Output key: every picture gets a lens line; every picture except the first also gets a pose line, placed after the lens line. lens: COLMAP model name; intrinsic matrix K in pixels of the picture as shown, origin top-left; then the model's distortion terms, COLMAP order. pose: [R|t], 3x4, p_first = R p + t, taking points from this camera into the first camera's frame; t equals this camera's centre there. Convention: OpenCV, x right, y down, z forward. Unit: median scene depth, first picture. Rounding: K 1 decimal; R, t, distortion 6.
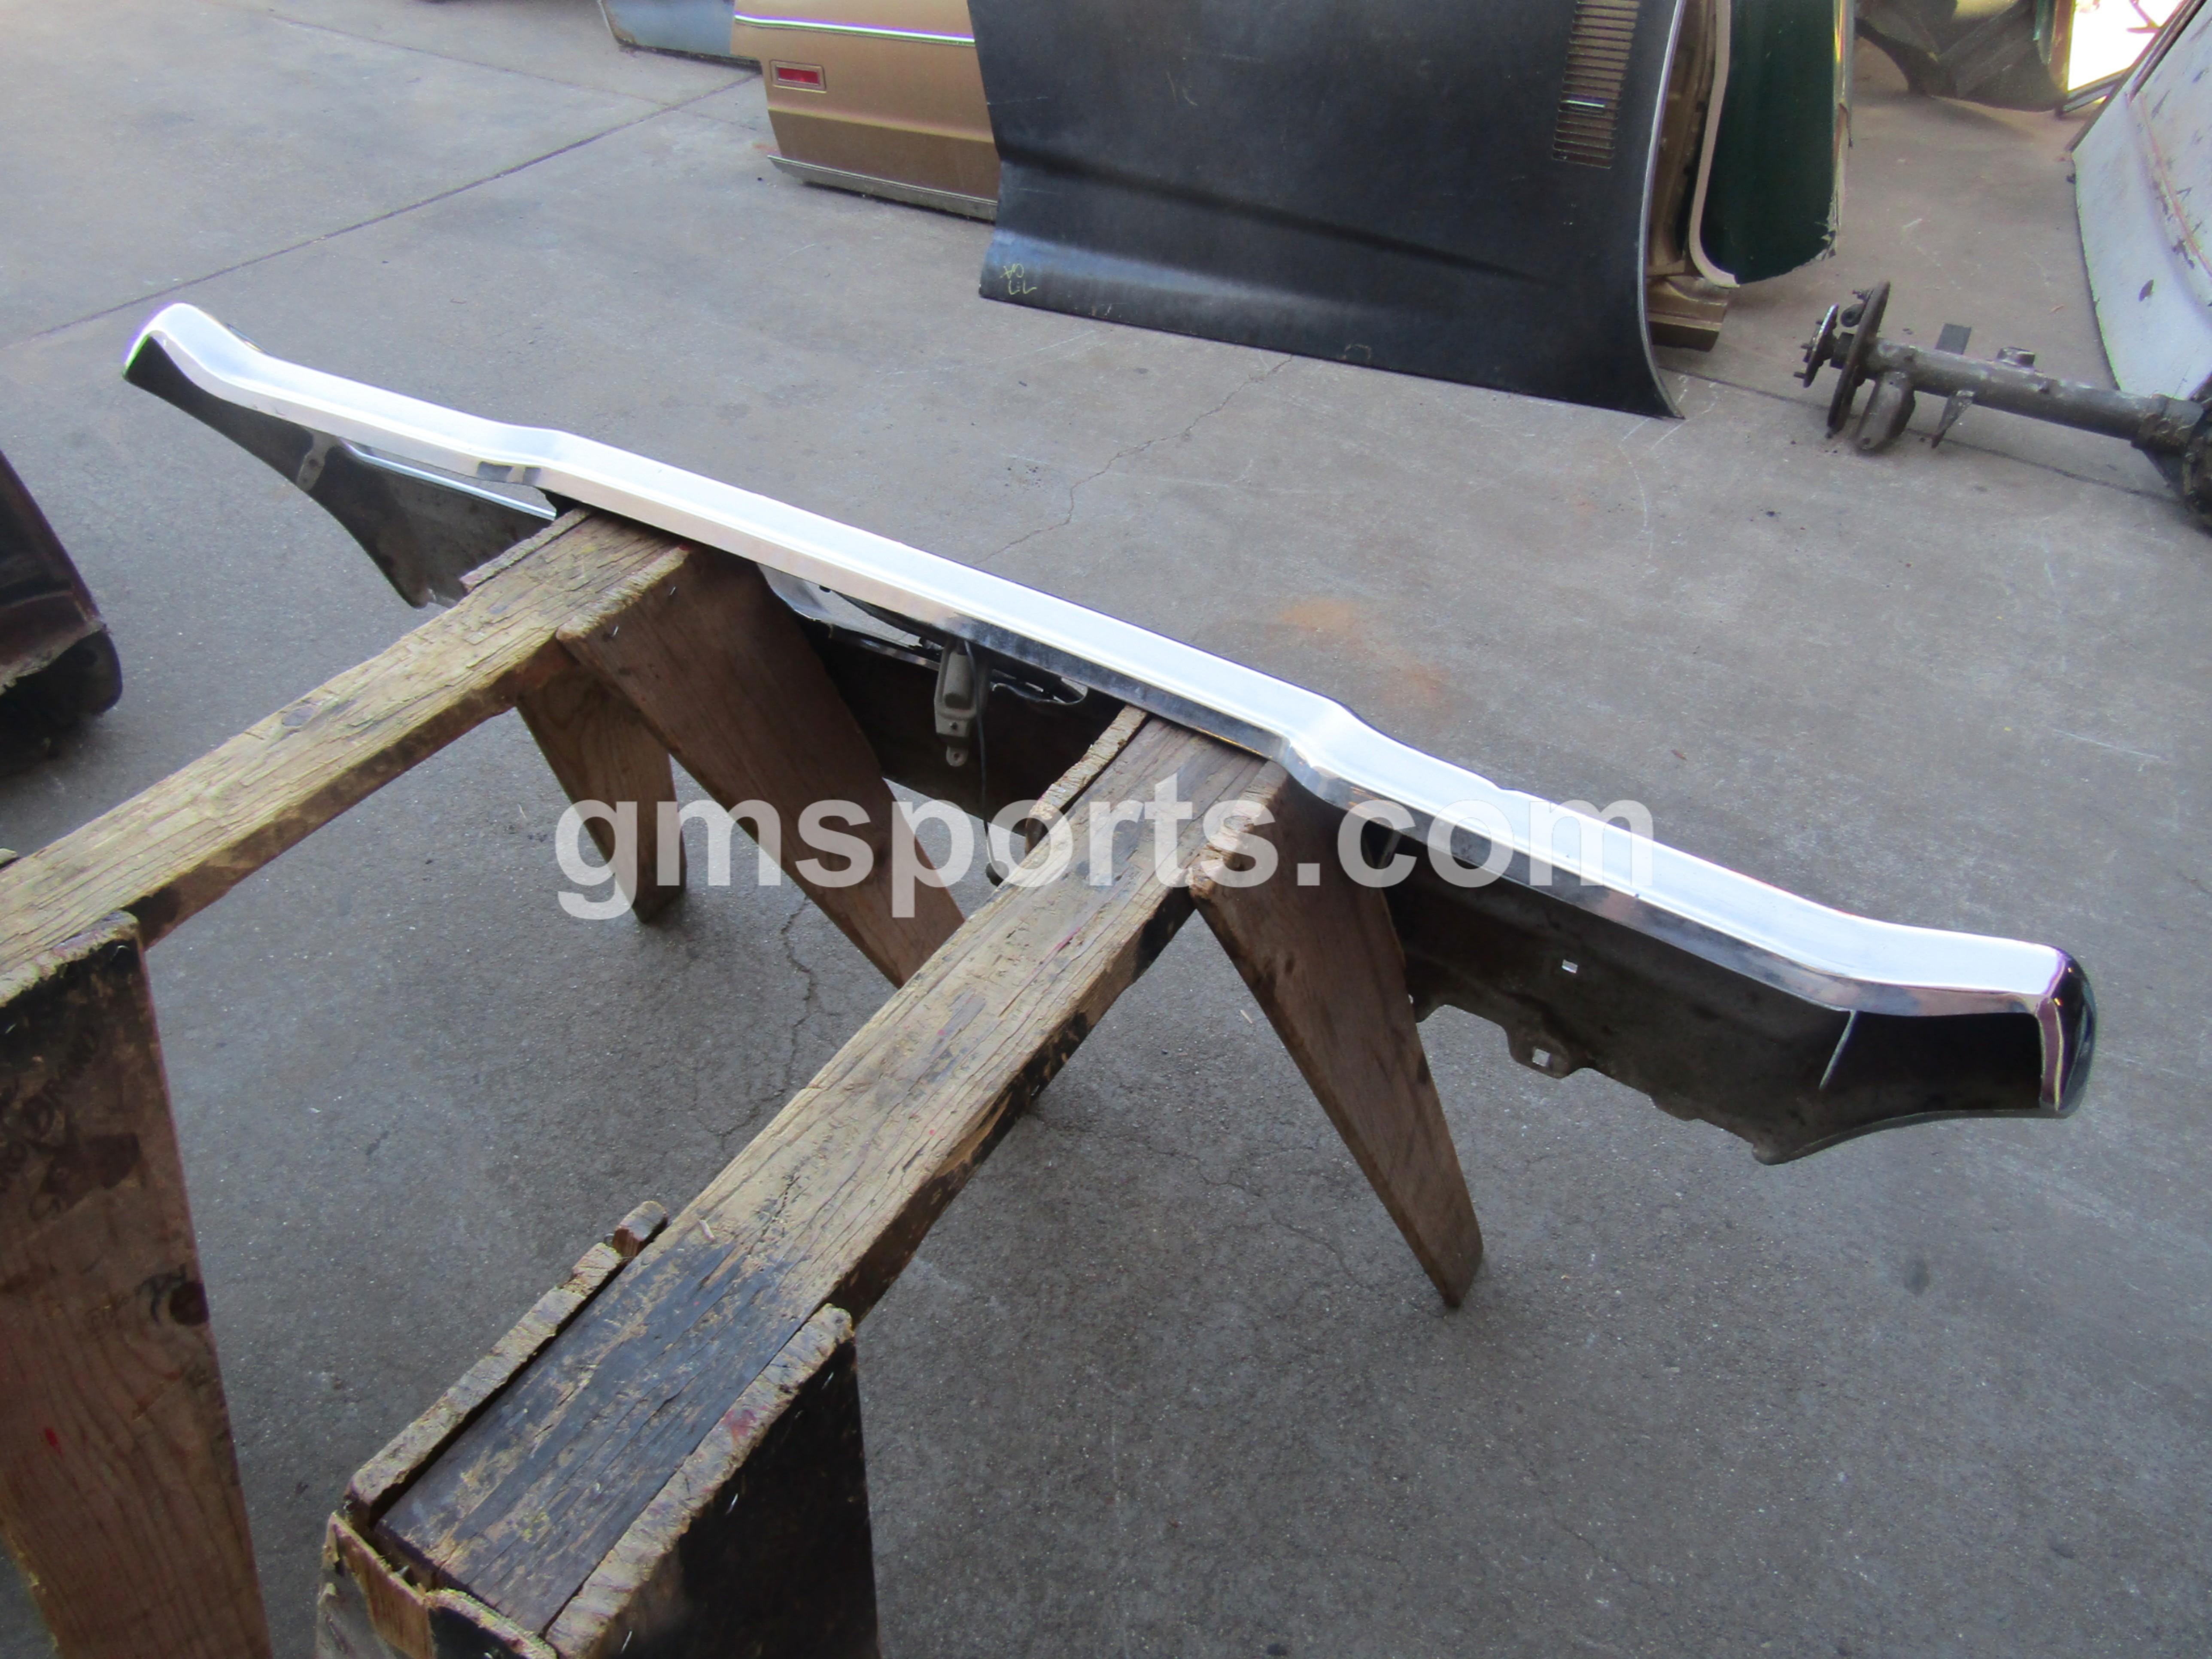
lens RADIAL K [[1564.8, 0, 1097.9], [0, 1564.8, 847.2], [0, 0, 1]] dist [-0.013726, 0.008376]
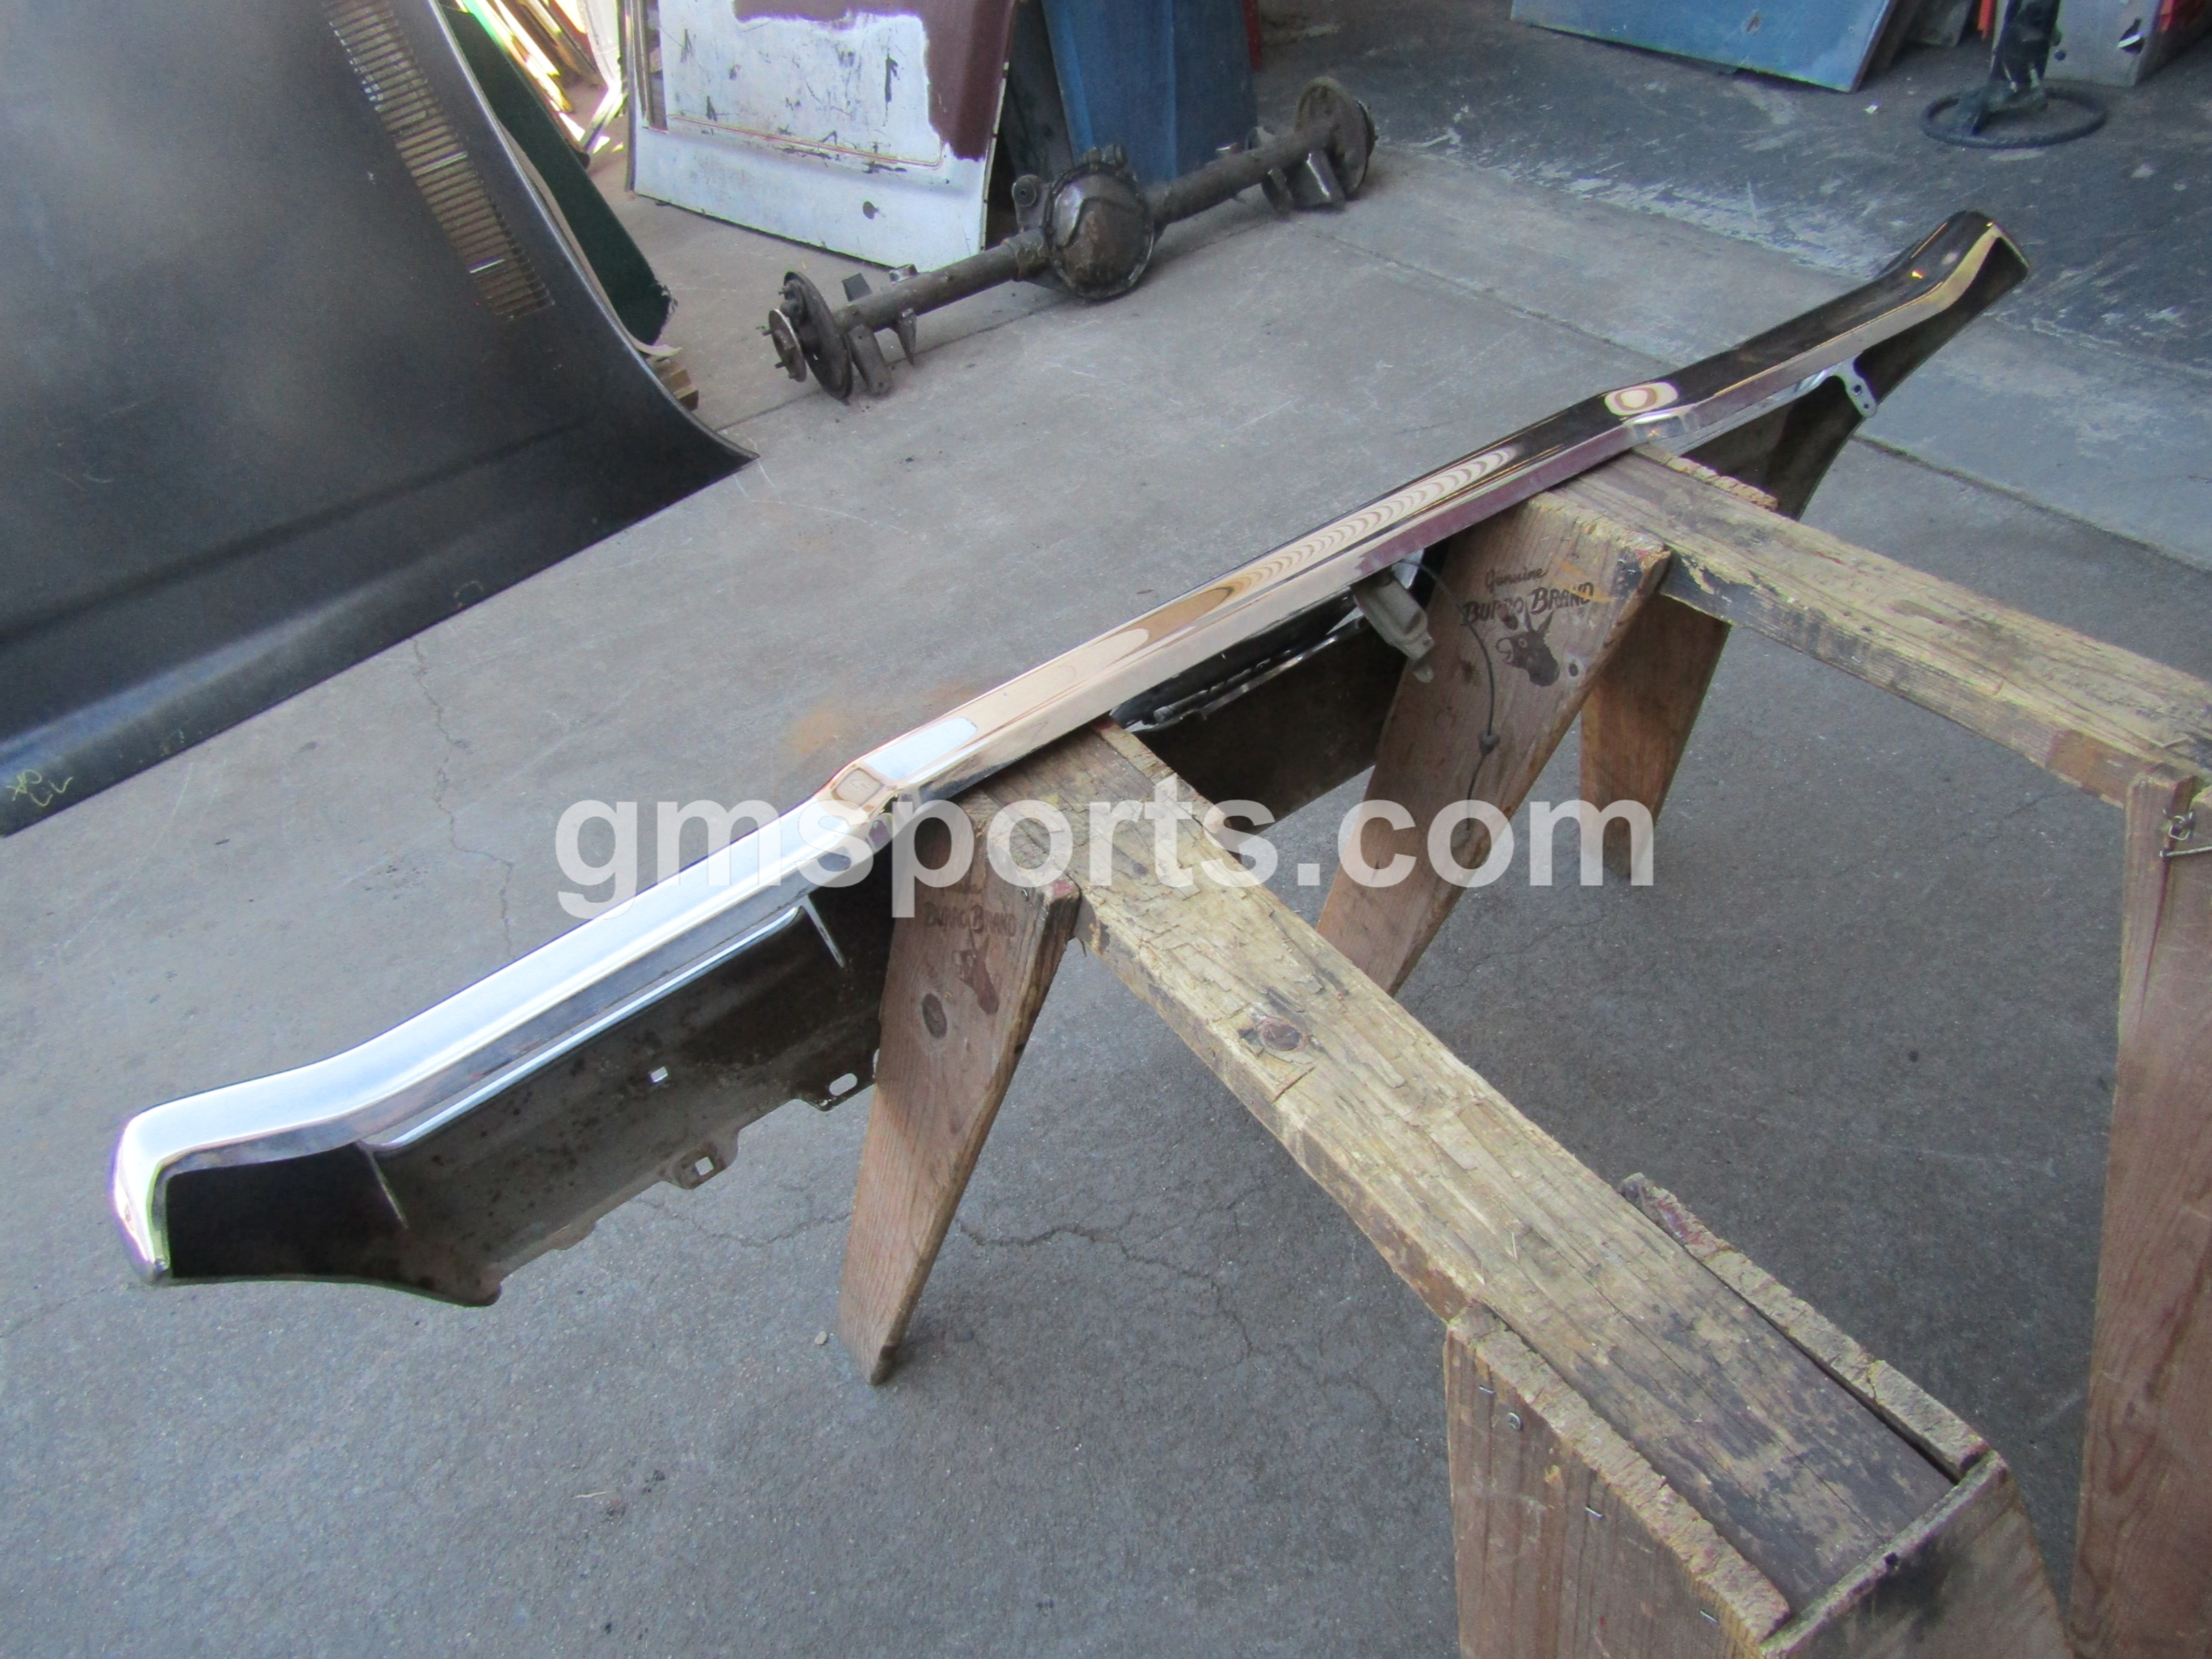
lens RADIAL K [[1613.9, 0, 1107.8], [0, 1613.9, 805.7], [0, 0, 1]] dist [-0.007286, 0.008026]
pose [[0.421706, -0.624317, 0.657565, -0.534355], [0.714262, 0.675464, 0.183245, -0.193336], [-0.558564, 0.392398, 0.730773, 0.205228]]
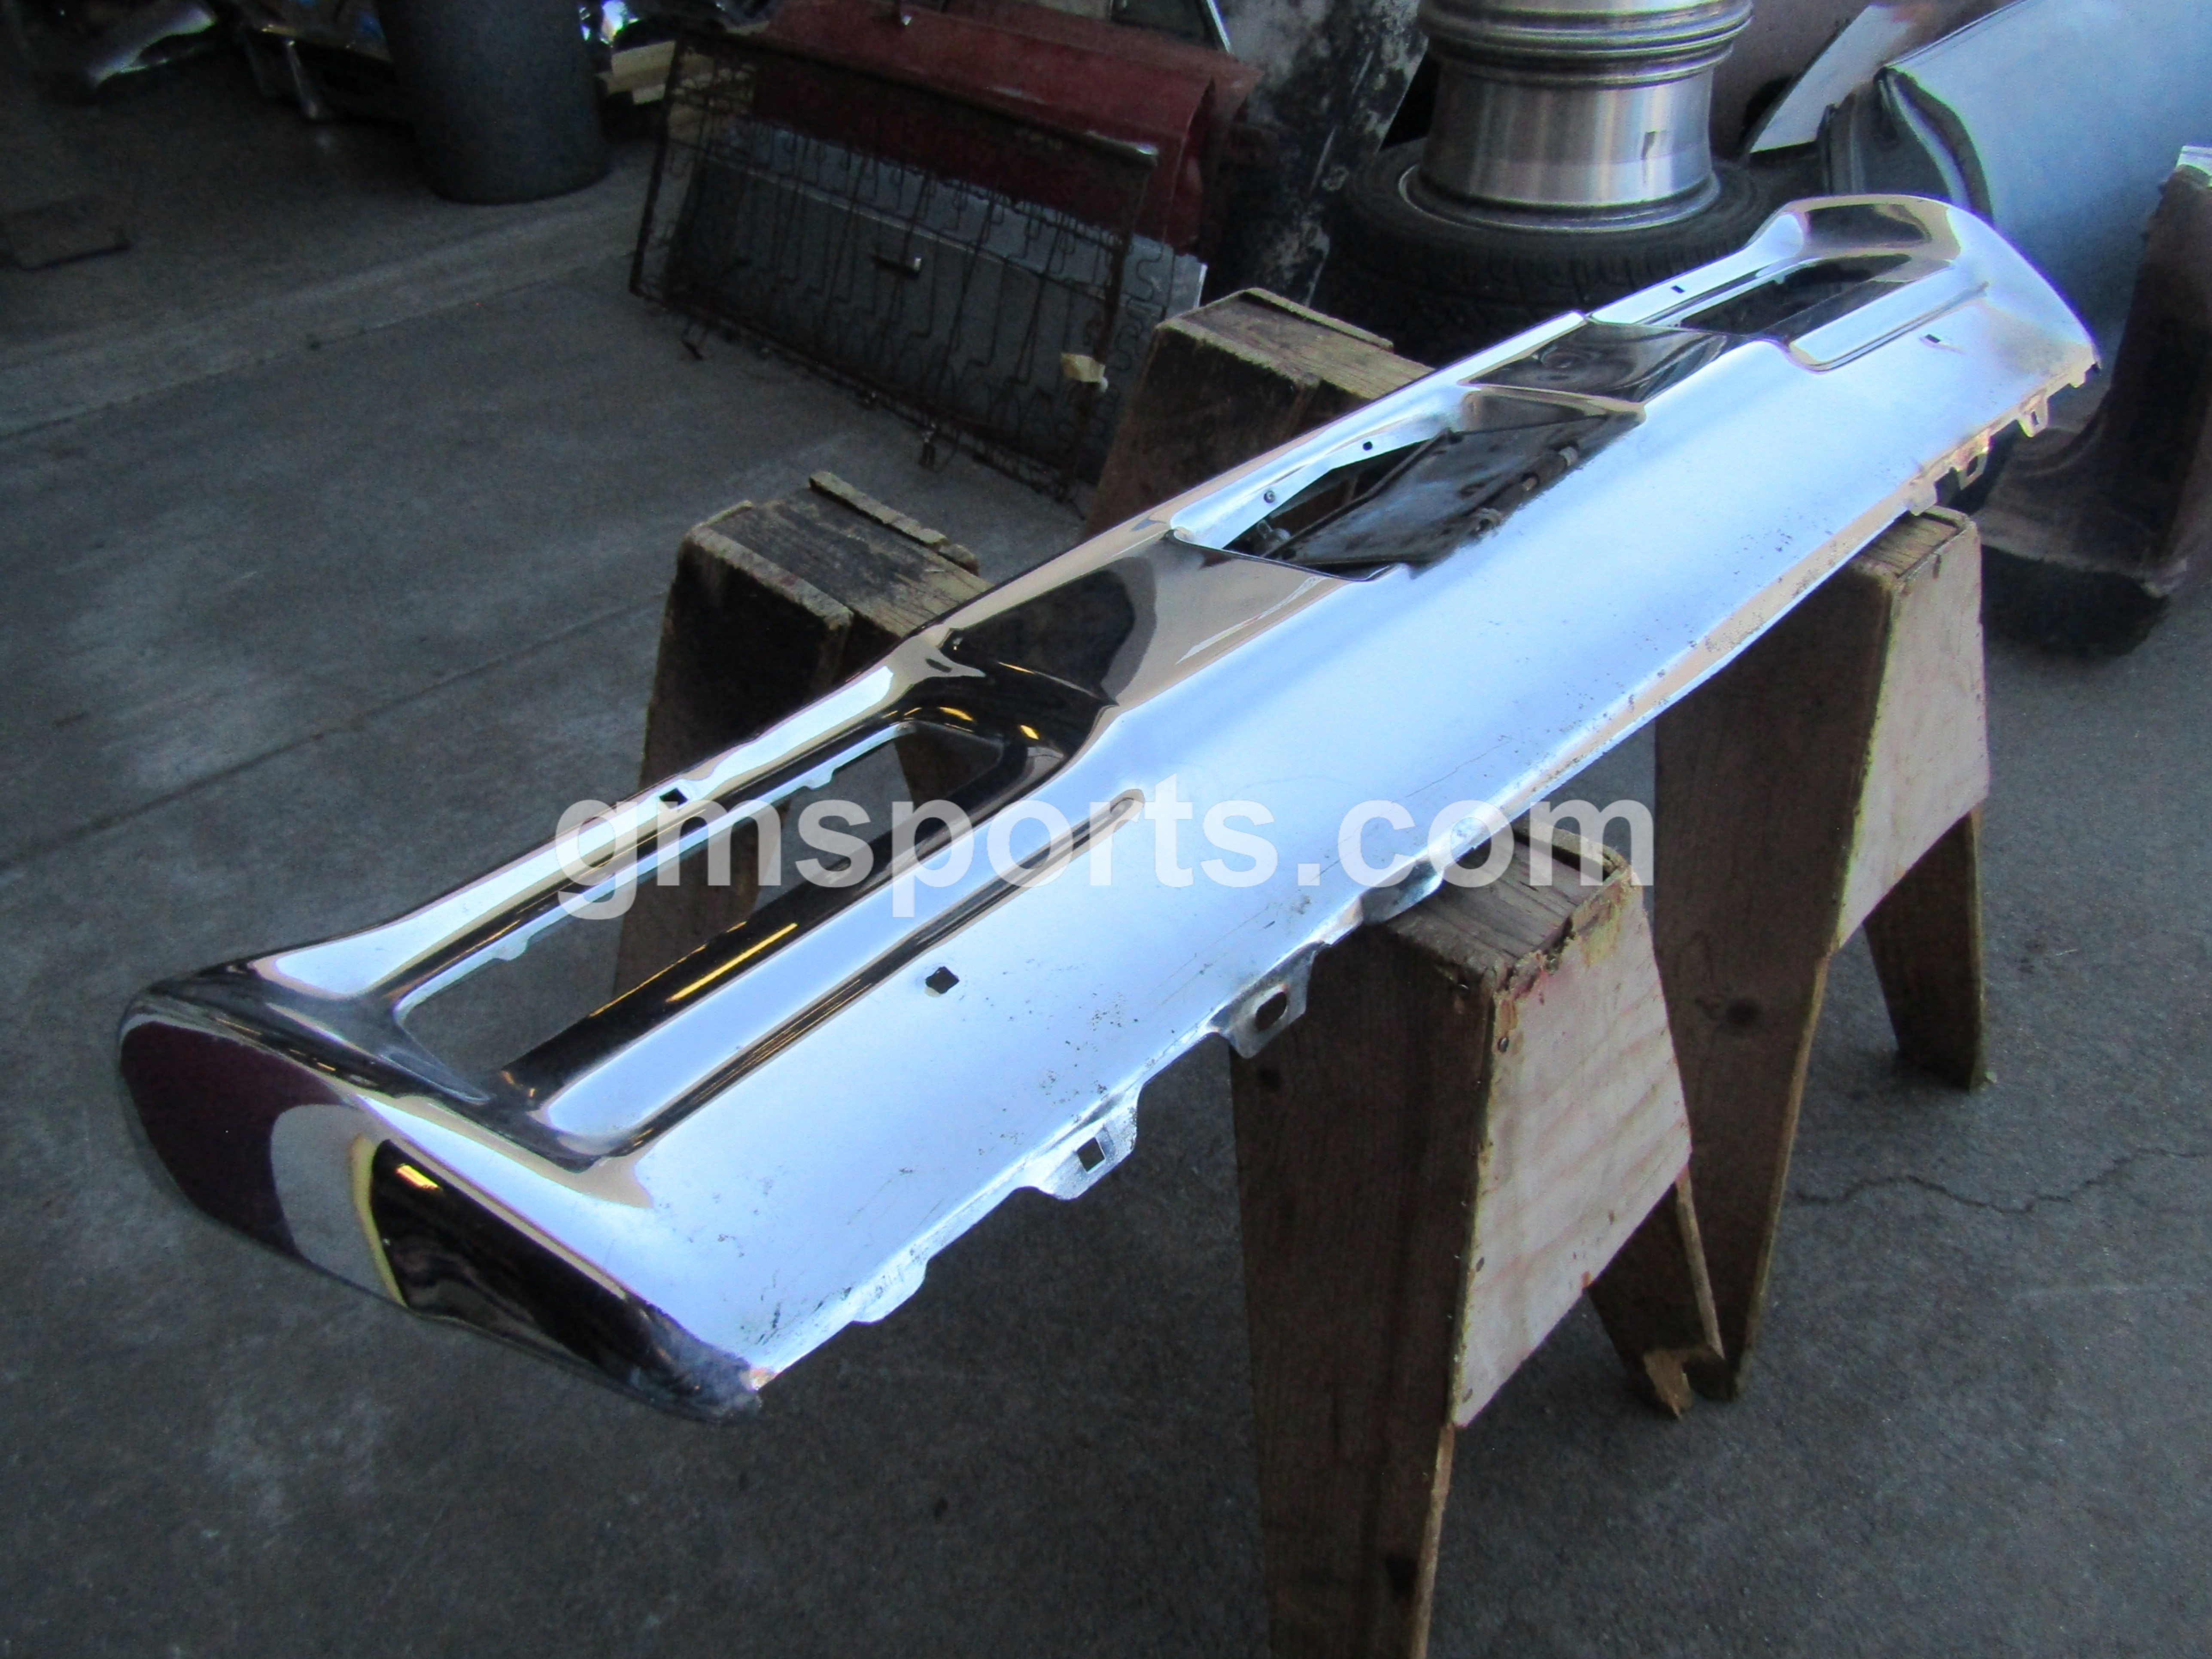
lens RADIAL K [[1564.8, 0, 1103.4], [0, 1564.8, 836.2], [0, 0, 1]] dist [-0.013726, 0.008376]
pose [[-0.240559, 0.607622, -0.756920, 0.358259], [-0.629838, 0.495631, 0.598042, -0.224851], [0.738536, 0.620601, 0.263475, 0.328655]]
